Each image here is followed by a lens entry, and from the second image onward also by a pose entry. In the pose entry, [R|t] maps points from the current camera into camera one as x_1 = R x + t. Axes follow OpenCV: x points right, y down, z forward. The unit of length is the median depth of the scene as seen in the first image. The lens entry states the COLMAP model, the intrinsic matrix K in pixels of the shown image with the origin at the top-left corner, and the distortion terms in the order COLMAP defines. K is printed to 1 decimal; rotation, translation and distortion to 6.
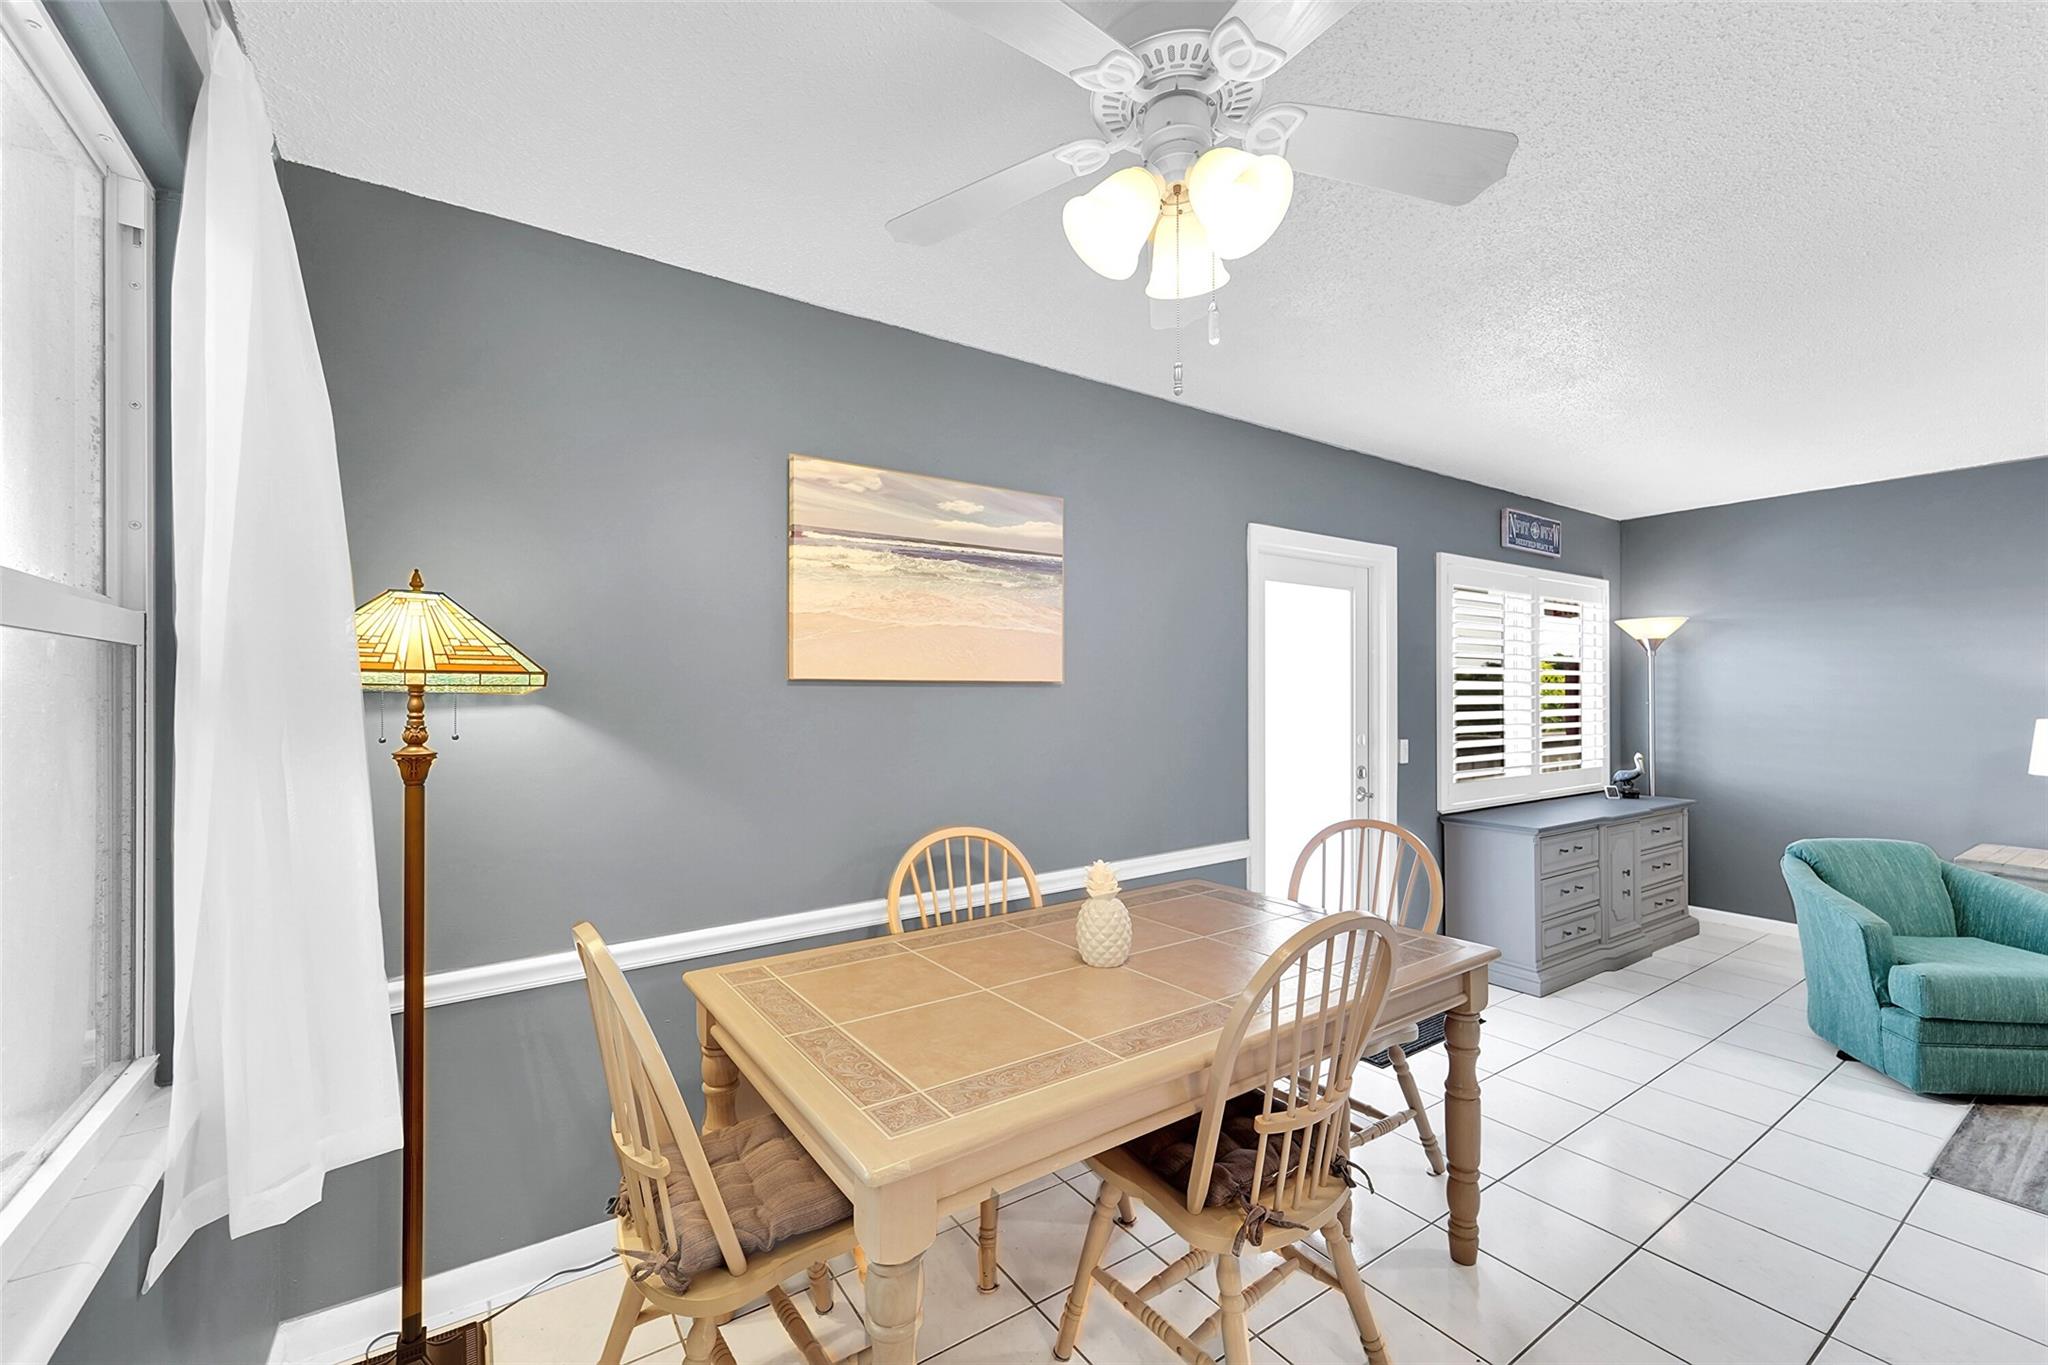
lens RADIAL K [[835.6, 0, 1016.2], [0, 835.6, 695.1], [0, 0, 1]] dist [0.003885, -0.000158]
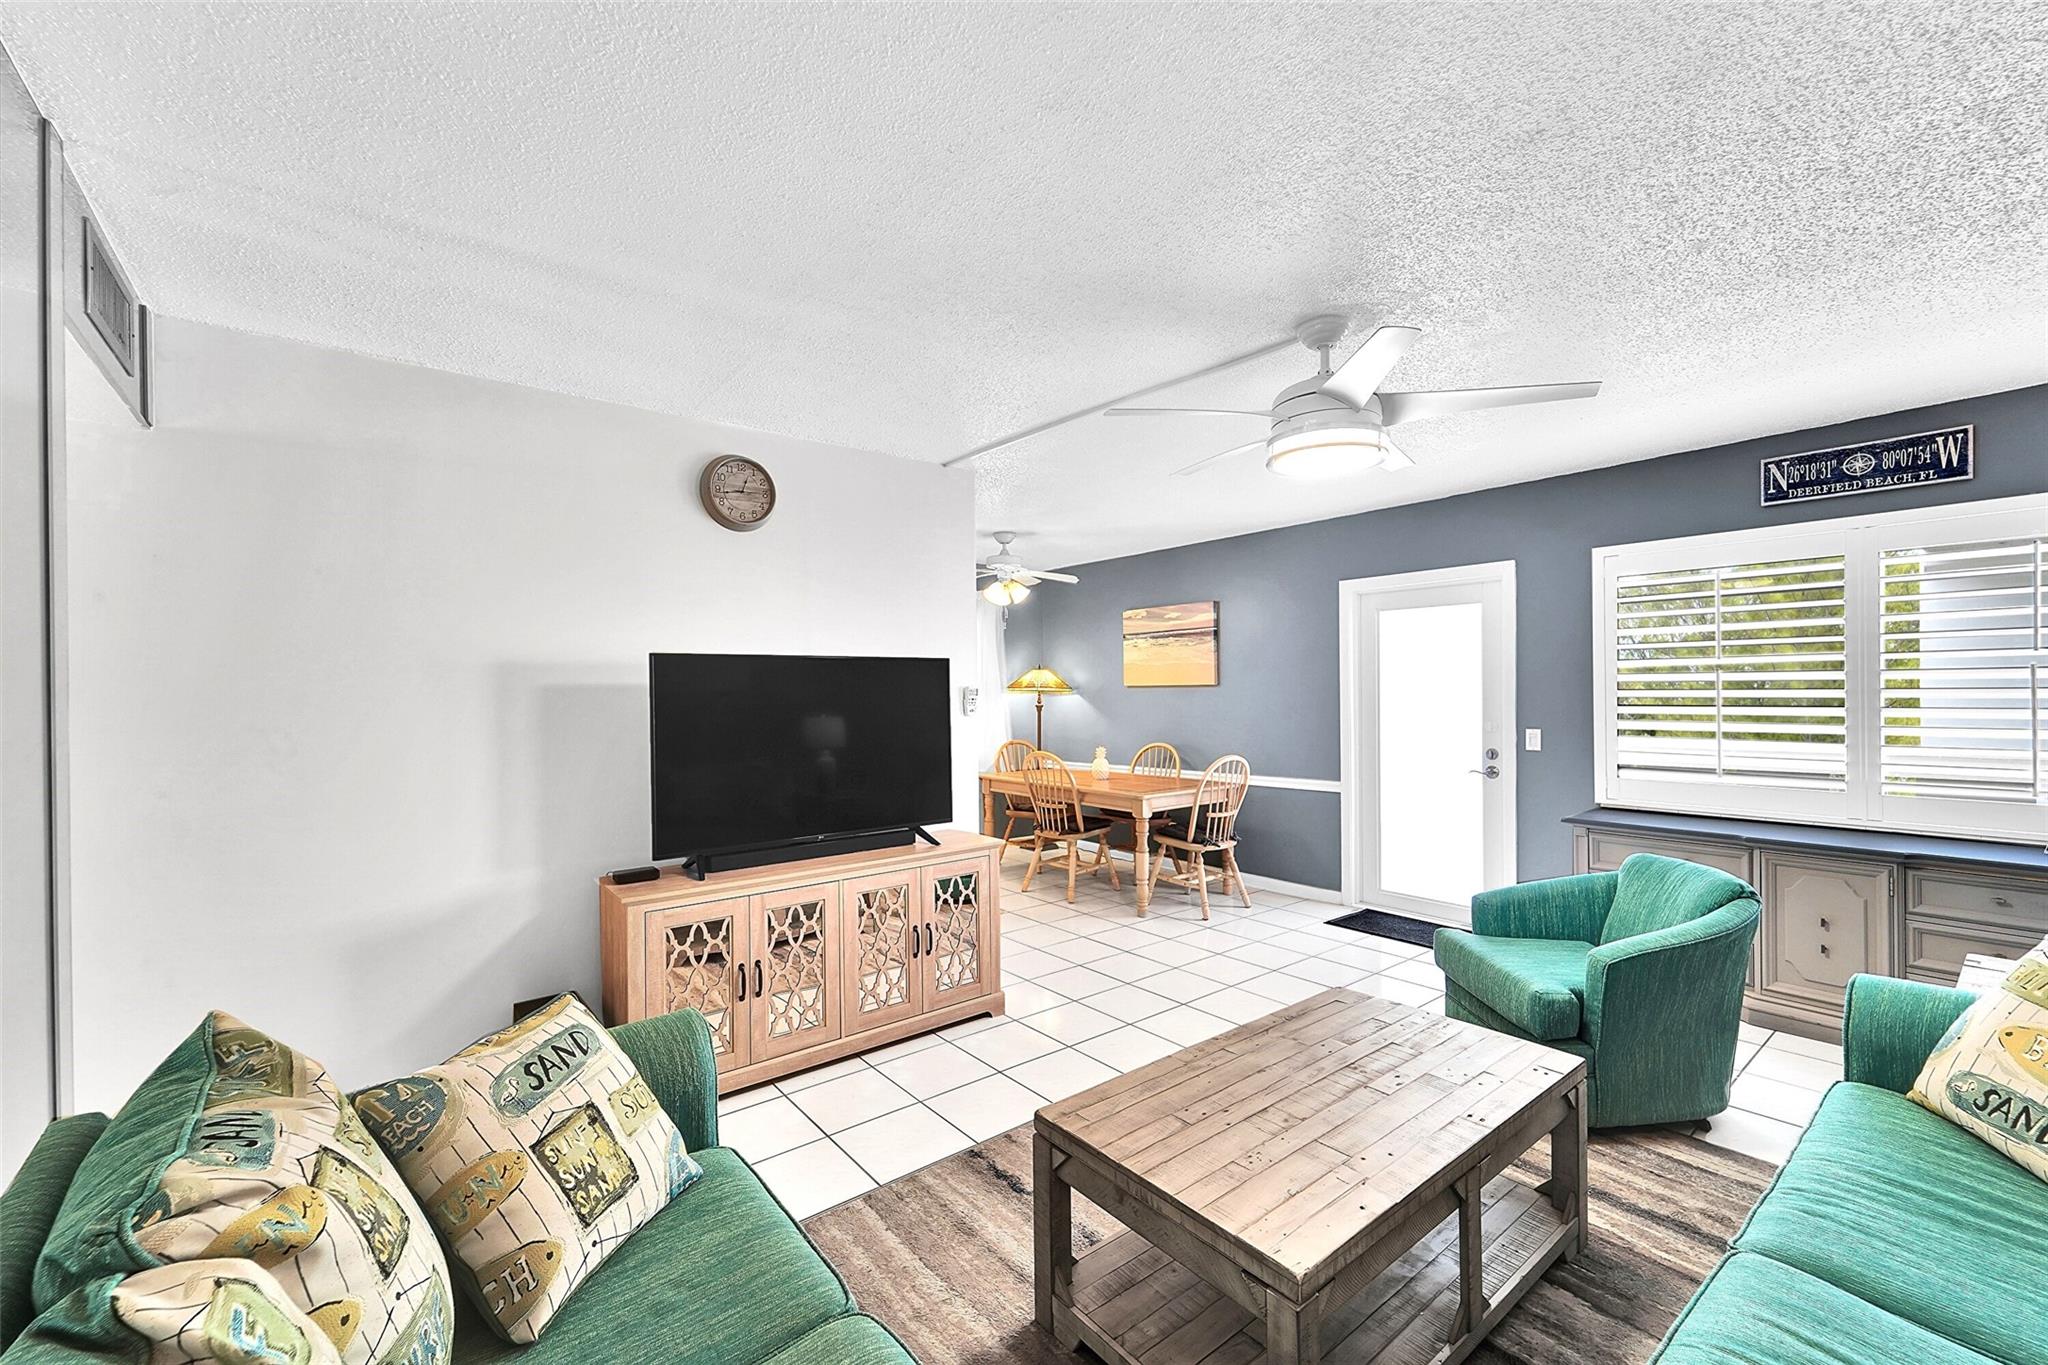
lens RADIAL K [[835.6, 0, 1016.2], [0, 835.6, 695.1], [0, 0, 1]] dist [0.003885, -0.000158]
pose [[0.074043, 0.002882, -0.997251, 2.216699], [0.006379, 0.999974, 0.003363, -0.000494], [0.997235, -0.006610, 0.074022, 0.334032]]
